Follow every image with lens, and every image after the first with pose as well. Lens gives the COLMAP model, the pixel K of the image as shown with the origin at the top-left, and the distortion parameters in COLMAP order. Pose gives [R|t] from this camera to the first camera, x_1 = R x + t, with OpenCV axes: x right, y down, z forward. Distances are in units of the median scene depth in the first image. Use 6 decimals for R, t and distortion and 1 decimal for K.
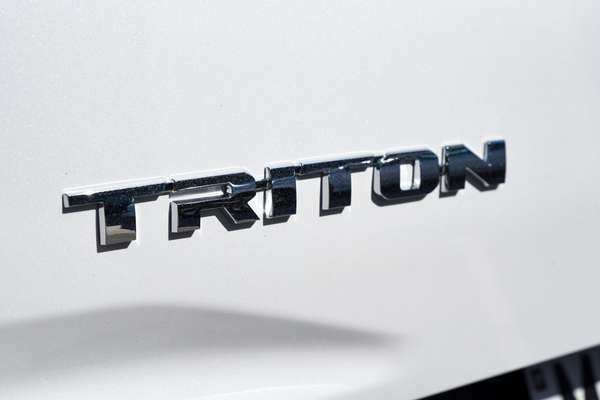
lens RADIAL K [[1180.6, 0, 300.3], [0, 1180.6, 200.0], [0, 0, 1]] dist [-0.005232, 0.000000]
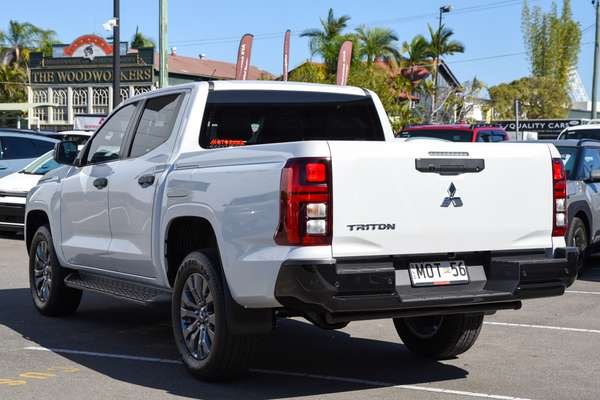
lens RADIAL K [[1089.0, 0, 302.2], [0, 1089.0, 199.3], [0, 0, 1]] dist [0.196700, 0.000000]
pose [[0.985304, -0.001583, -0.170804, 1.002688], [-0.027544, 0.985397, -0.168027, 1.313262], [0.168576, 0.170263, 0.970872, -8.001980]]
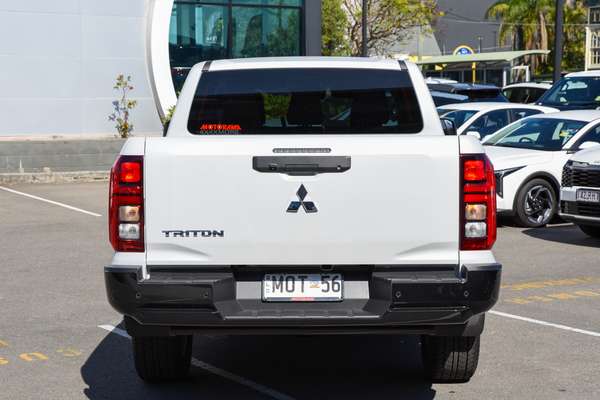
lens RADIAL K [[1166.6, 0, 298.3], [0, 1166.6, 200.8], [0, 0, 1]] dist [0.203453, 0.000000]
pose [[0.771820, 0.036491, -0.634793, 6.194542], [-0.116183, 0.989638, -0.084372, 0.396273], [0.625136, 0.138872, 0.768062, -5.273874]]
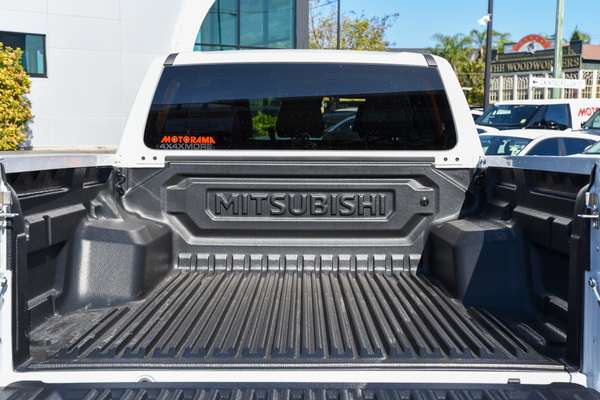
lens RADIAL K [[770.9, 0, 300.0], [0, 770.9, 200.7], [0, 0, 1]] dist [0.044138, 0.000000]
pose [[0.780121, 0.050865, -0.623558, 2.491620], [-0.122528, 0.989810, -0.072551, -0.447687], [0.613513, 0.133001, 0.778404, -0.877673]]
